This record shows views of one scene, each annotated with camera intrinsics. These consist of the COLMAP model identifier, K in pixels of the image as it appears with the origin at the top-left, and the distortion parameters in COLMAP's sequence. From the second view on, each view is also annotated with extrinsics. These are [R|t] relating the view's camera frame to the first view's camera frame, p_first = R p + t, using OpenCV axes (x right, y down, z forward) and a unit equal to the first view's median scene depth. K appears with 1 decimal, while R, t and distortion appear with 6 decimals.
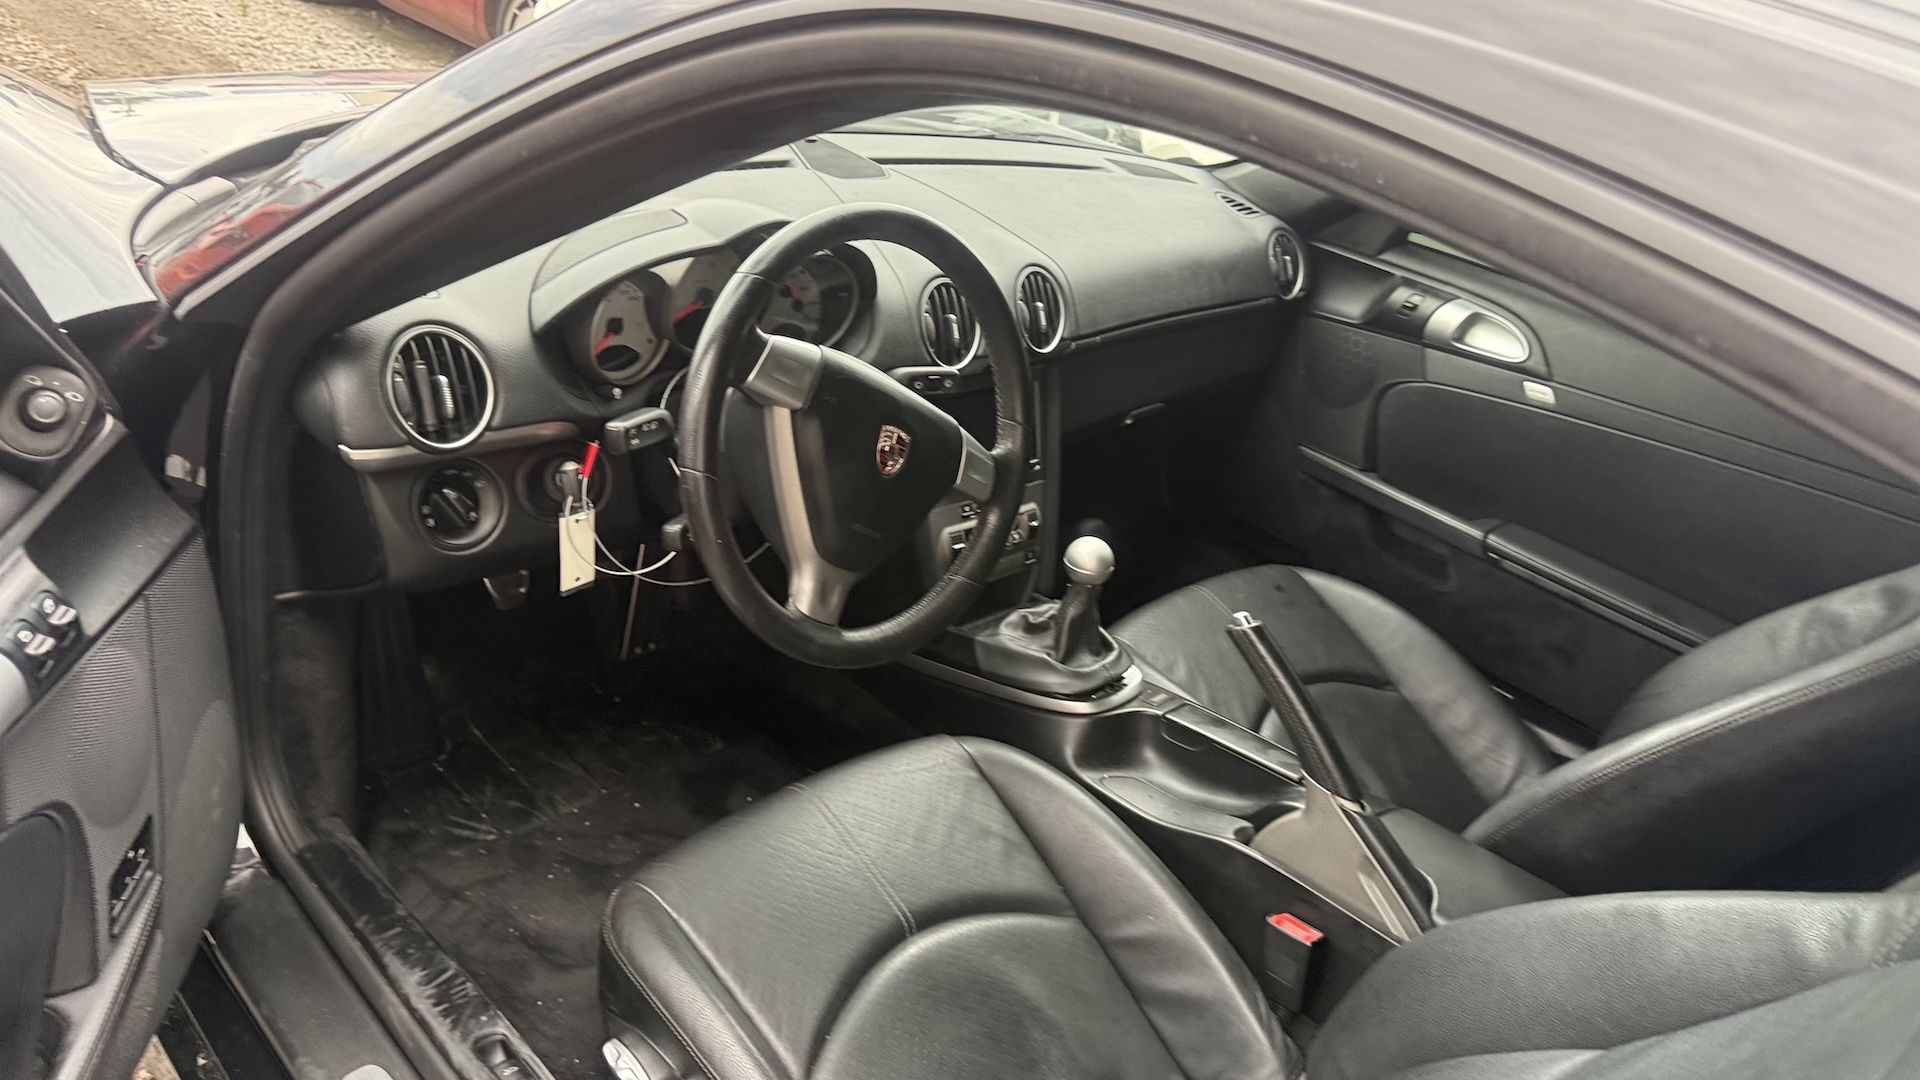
lens RADIAL K [[1359.1, 0, 959.5], [0, 1359.1, 553.3], [0, 0, 1]] dist [0.030438, -0.041950]
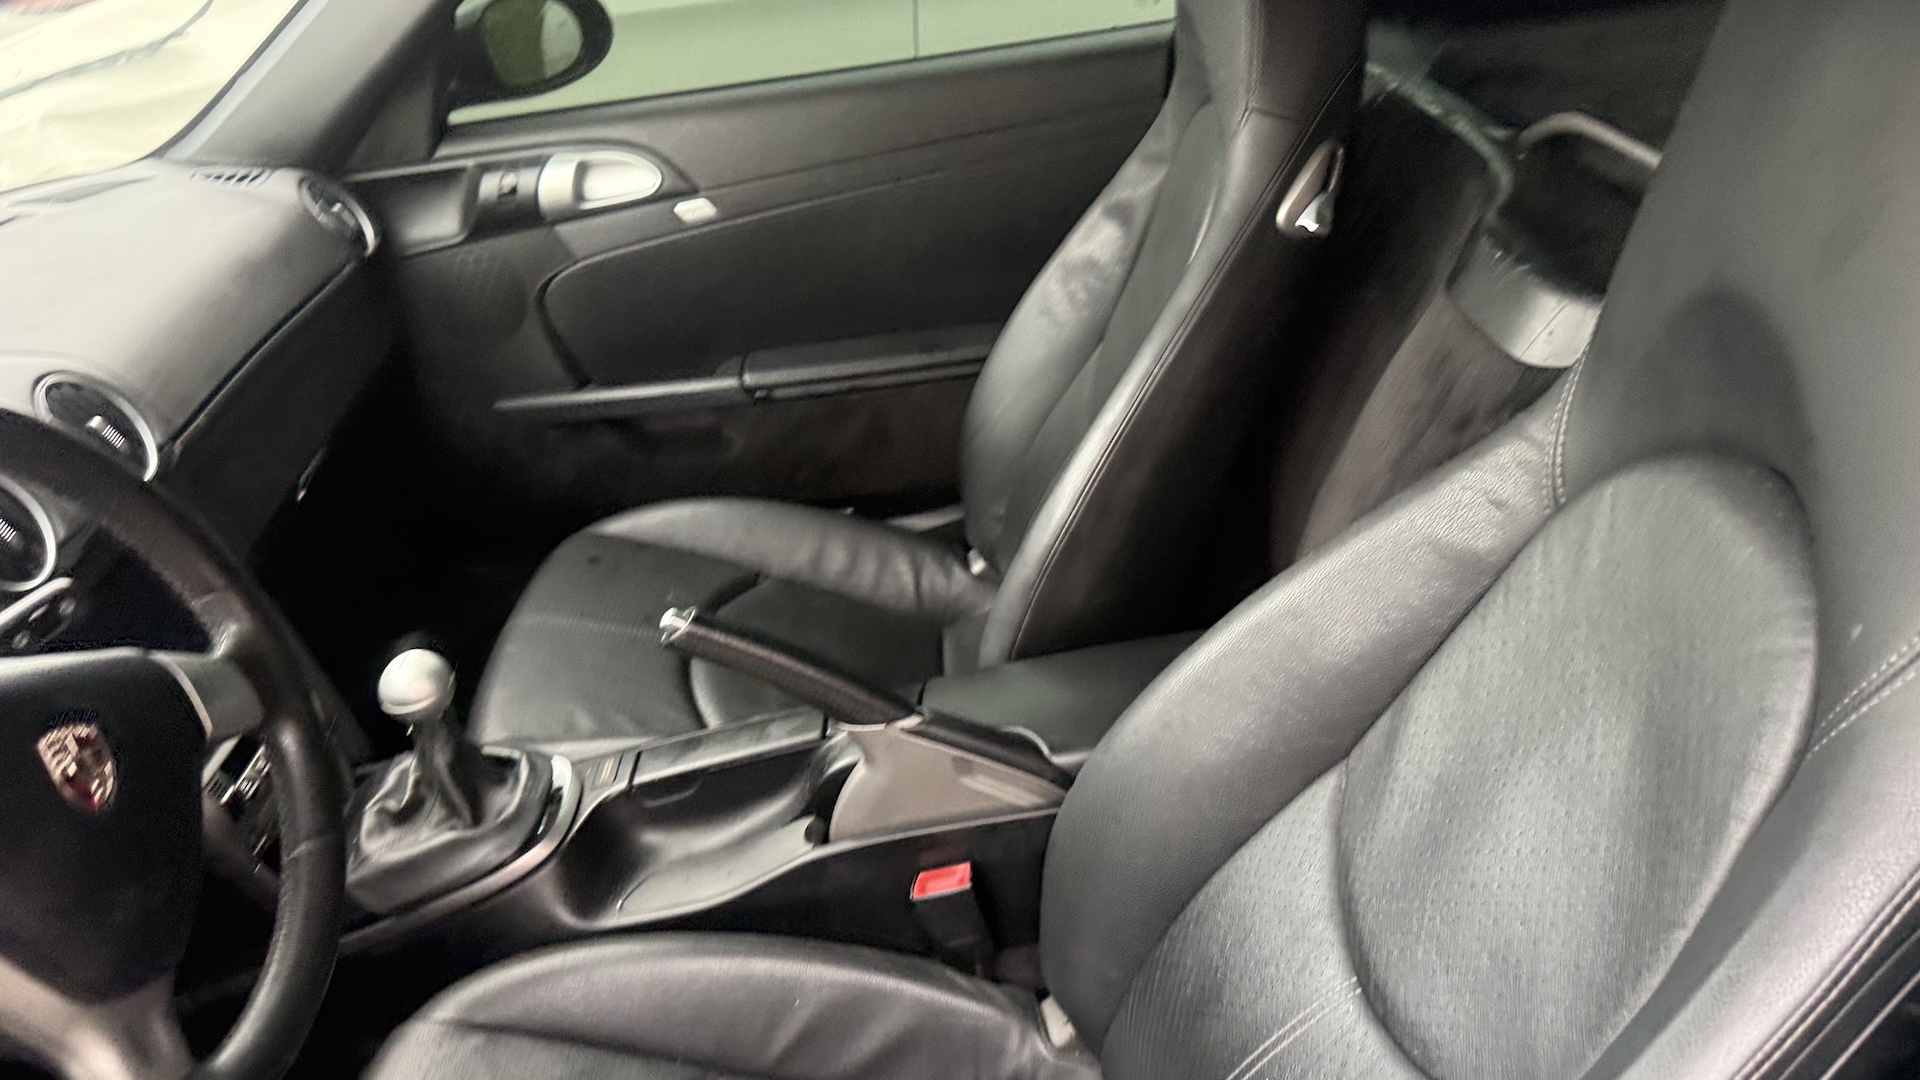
lens RADIAL K [[1359.1, 0, 978.4], [0, 1359.1, 528.4], [0, 0, 1]] dist [0.030438, -0.041950]
pose [[0.637826, -0.570849, 0.517019, -0.043894], [0.542925, 0.809390, 0.223875, -0.072412], [-0.546269, 0.137909, 0.826179, 0.299767]]
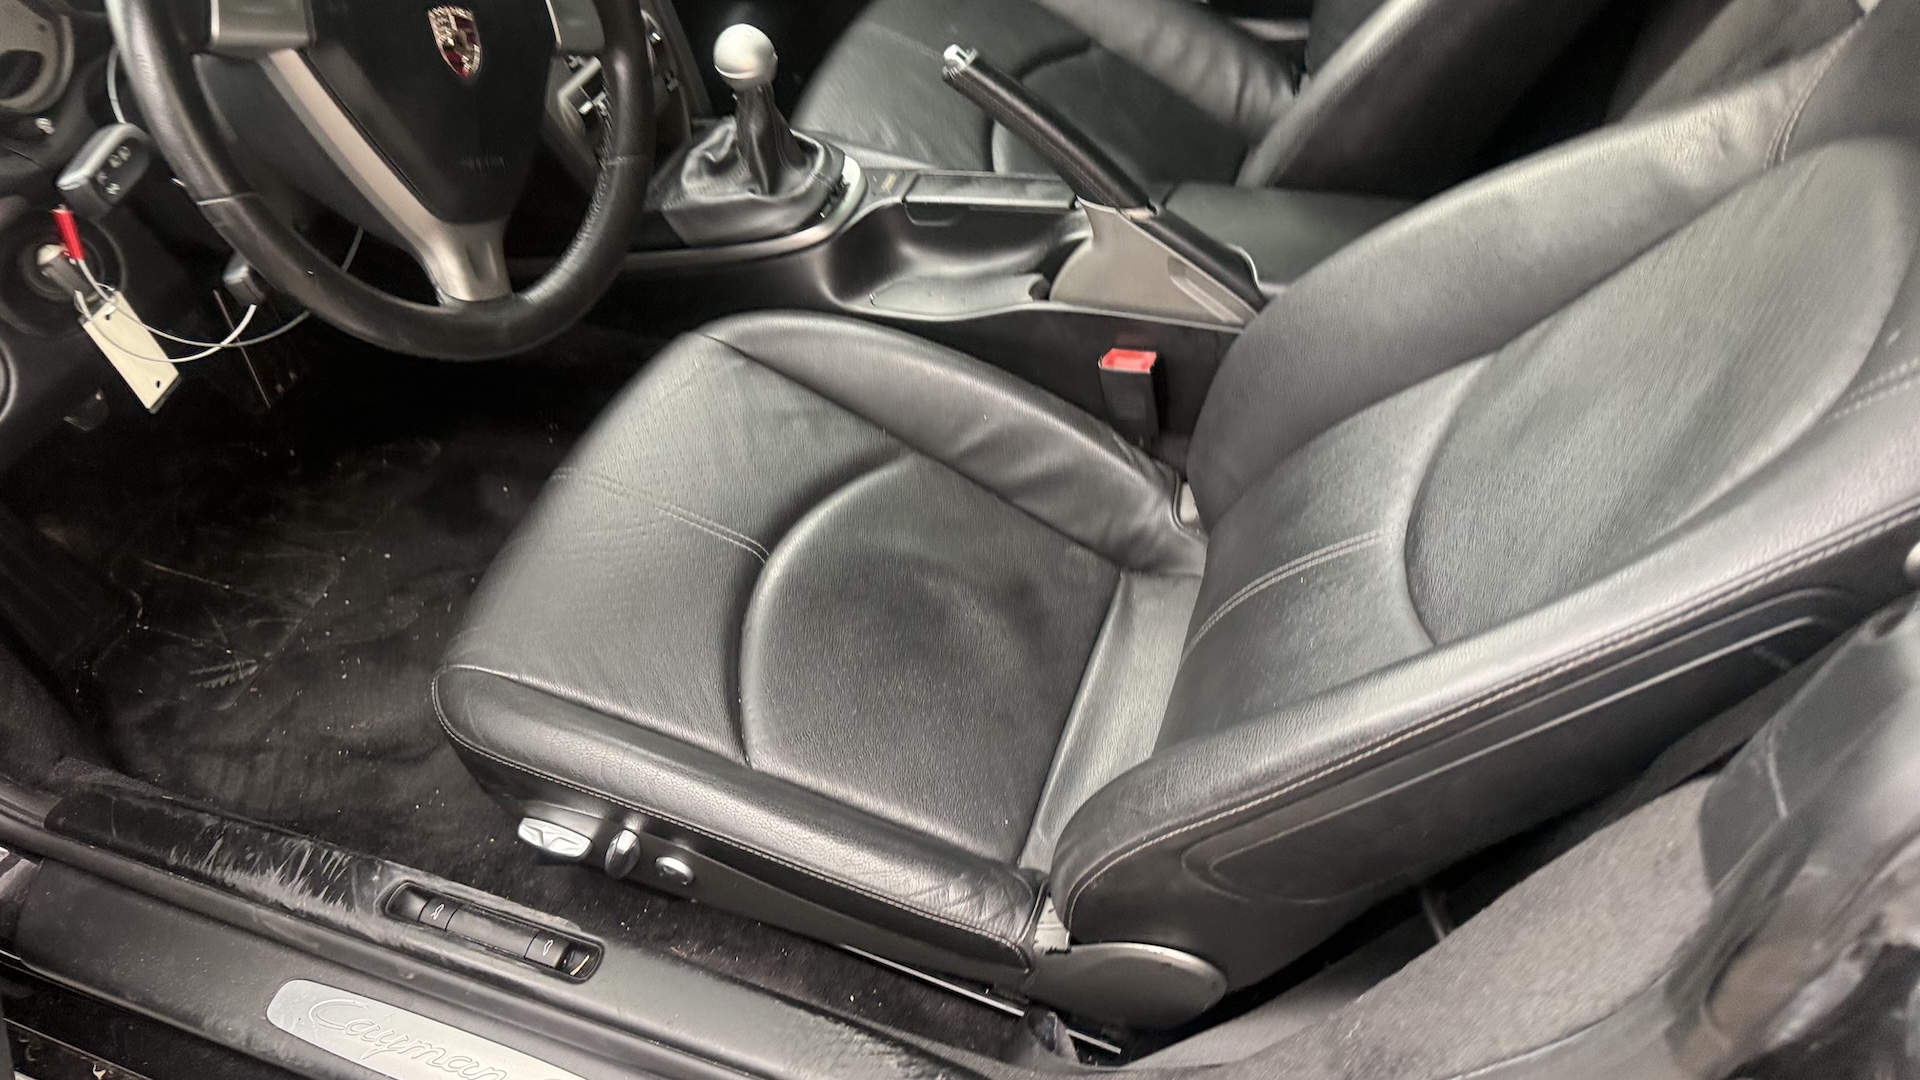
lens RADIAL K [[1359.1, 0, 973.5], [0, 1359.1, 560.7], [0, 0, 1]] dist [0.030438, -0.041950]
pose [[0.880298, -0.461040, 0.111878, -0.015355], [0.378667, 0.824876, 0.419751, -0.044657], [-0.285808, -0.327141, 0.900718, 0.160732]]
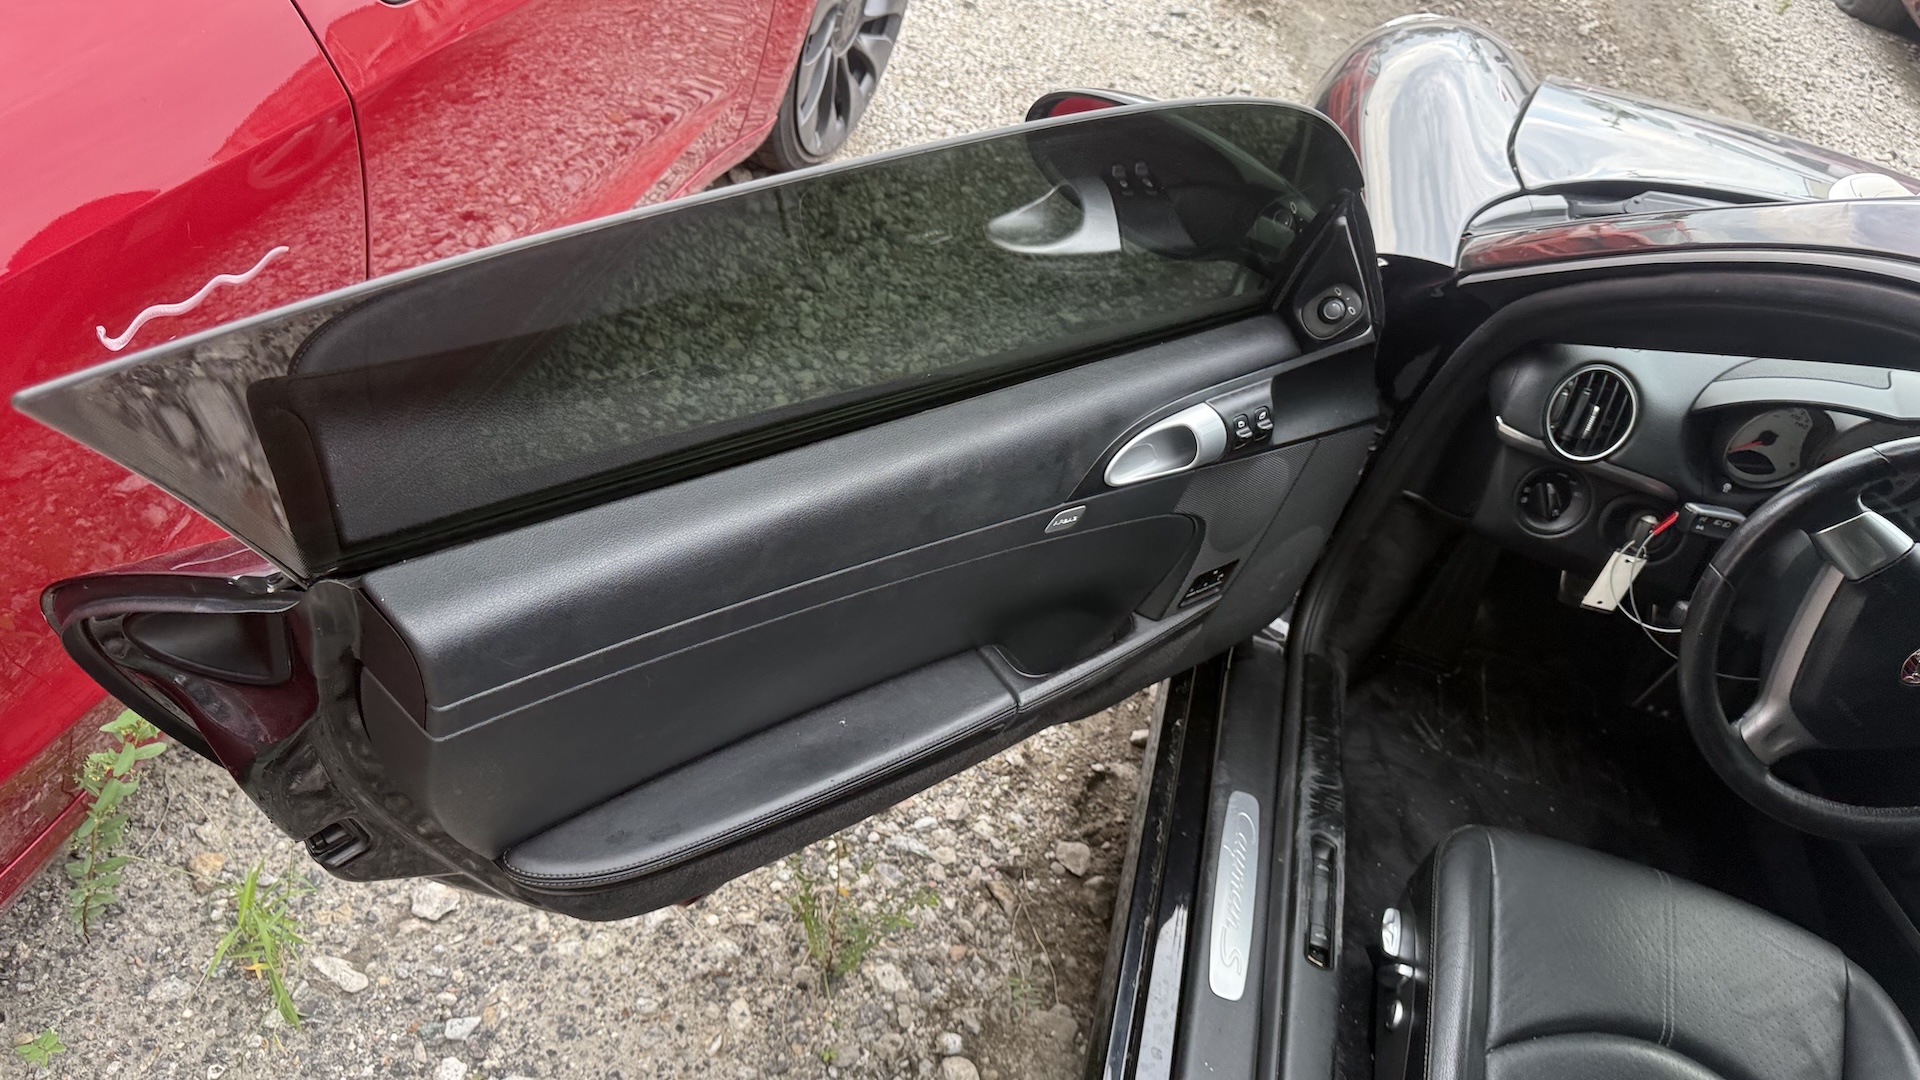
lens RADIAL K [[1359.1, 0, 976.8], [0, 1359.1, 546.0], [0, 0, 1]] dist [0.030438, -0.041950]
pose [[0.533116, 0.523285, -0.664801, 0.188870], [-0.511459, 0.825272, 0.239449, -0.028169], [0.673942, 0.212364, 0.707604, -0.211720]]
